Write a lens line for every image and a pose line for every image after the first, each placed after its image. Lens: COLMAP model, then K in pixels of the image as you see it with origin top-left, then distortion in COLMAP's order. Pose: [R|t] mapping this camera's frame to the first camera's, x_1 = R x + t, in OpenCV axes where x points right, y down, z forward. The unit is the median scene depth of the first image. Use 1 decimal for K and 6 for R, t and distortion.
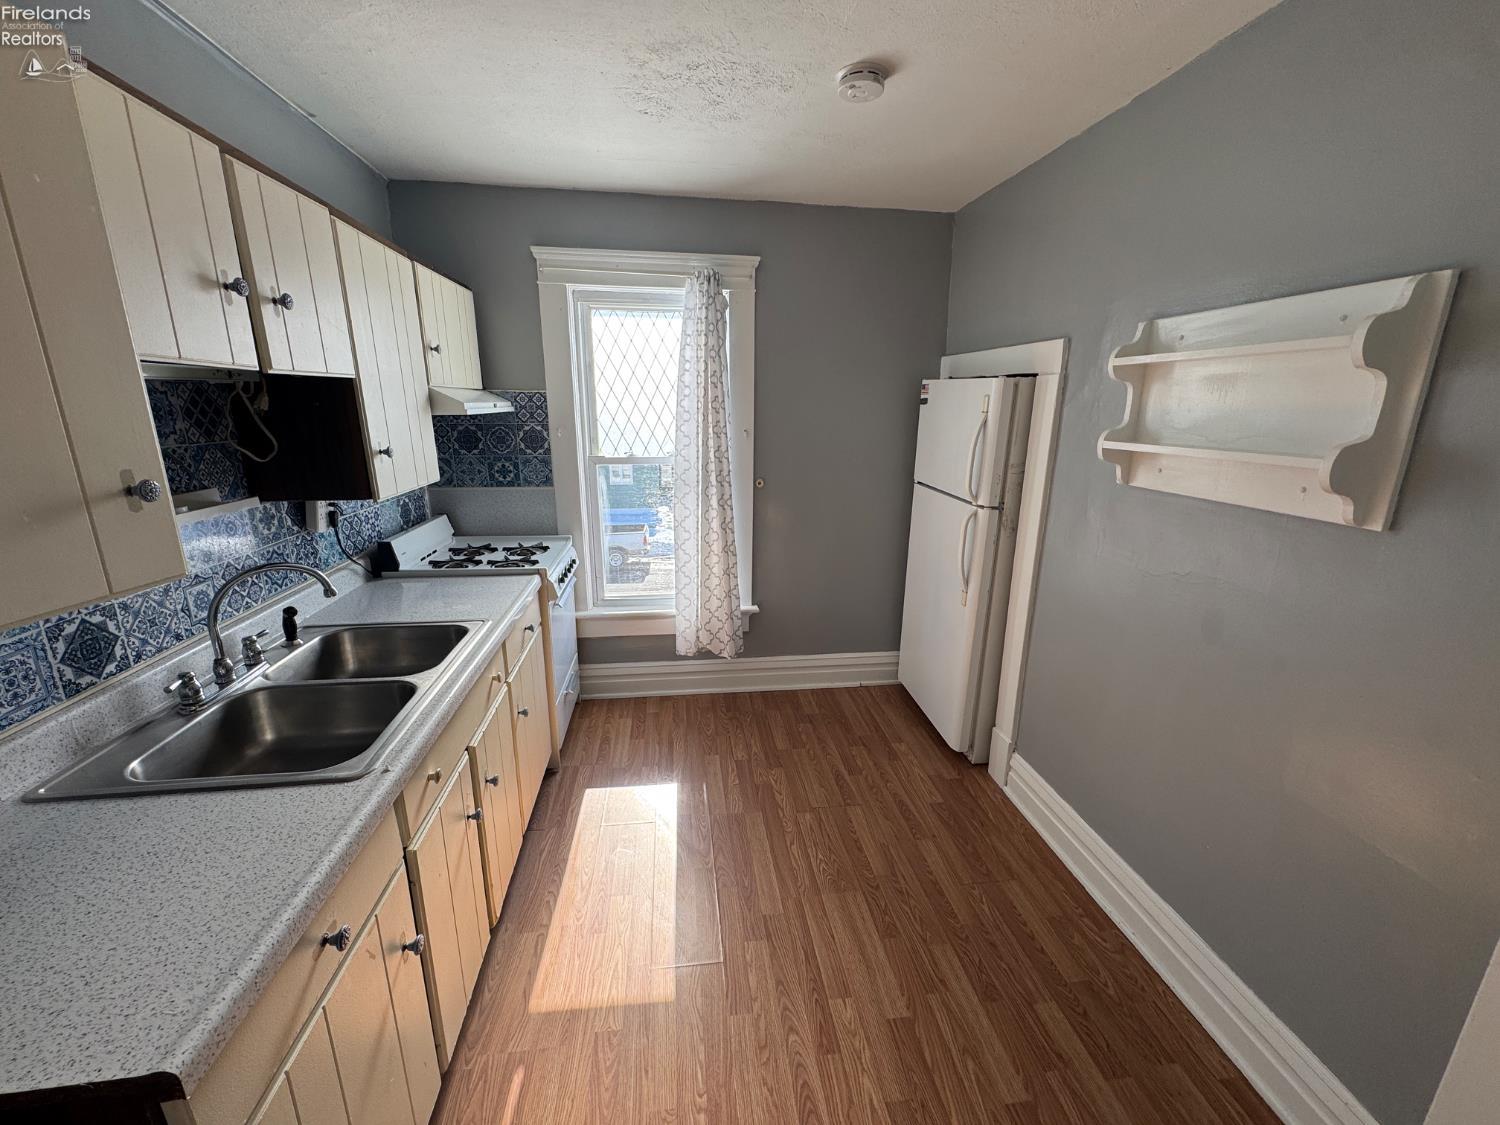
lens RADIAL K [[602.6, 0, 752.4], [0, 602.6, 559.9], [0, 0, 1]] dist [-0.001851, 0.001038]
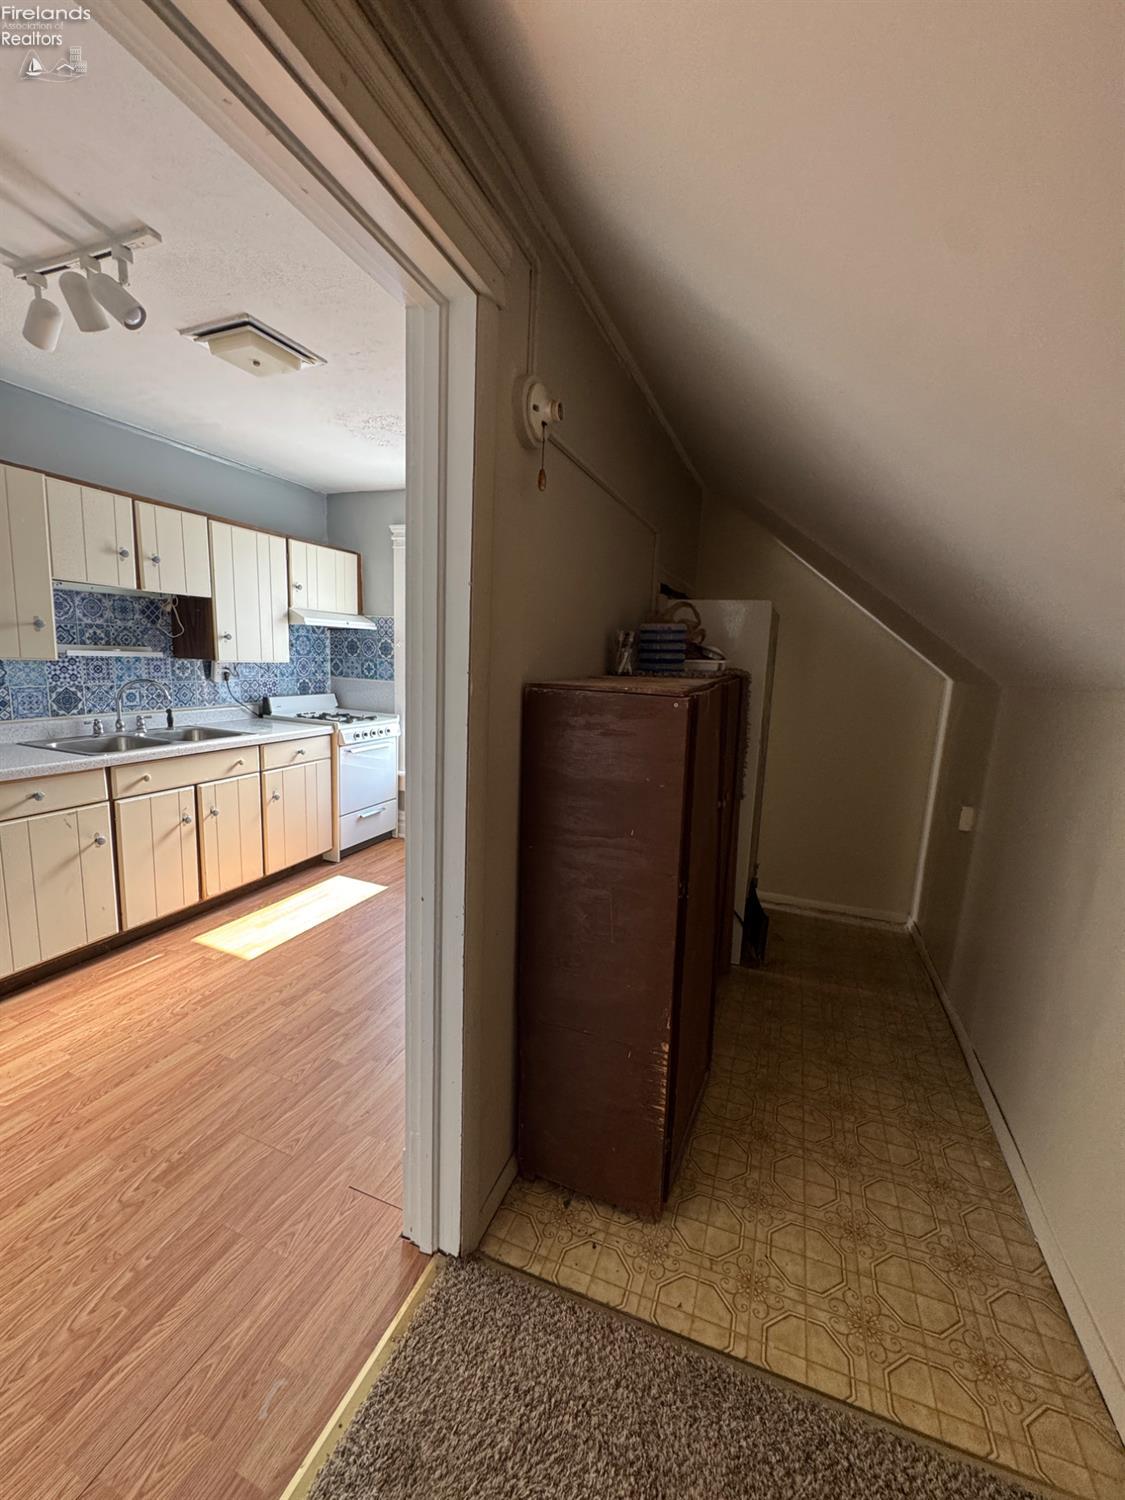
lens RADIAL K [[602.6, 0, 558.1], [0, 602.6, 748.9], [0, 0, 1]] dist [-0.001851, 0.001038]
pose [[0.870599, 0.110066, -0.479523, 1.198518], [-0.162048, 0.984420, -0.068250, 0.122865], [0.464540, 0.137124, 0.874871, -0.115514]]
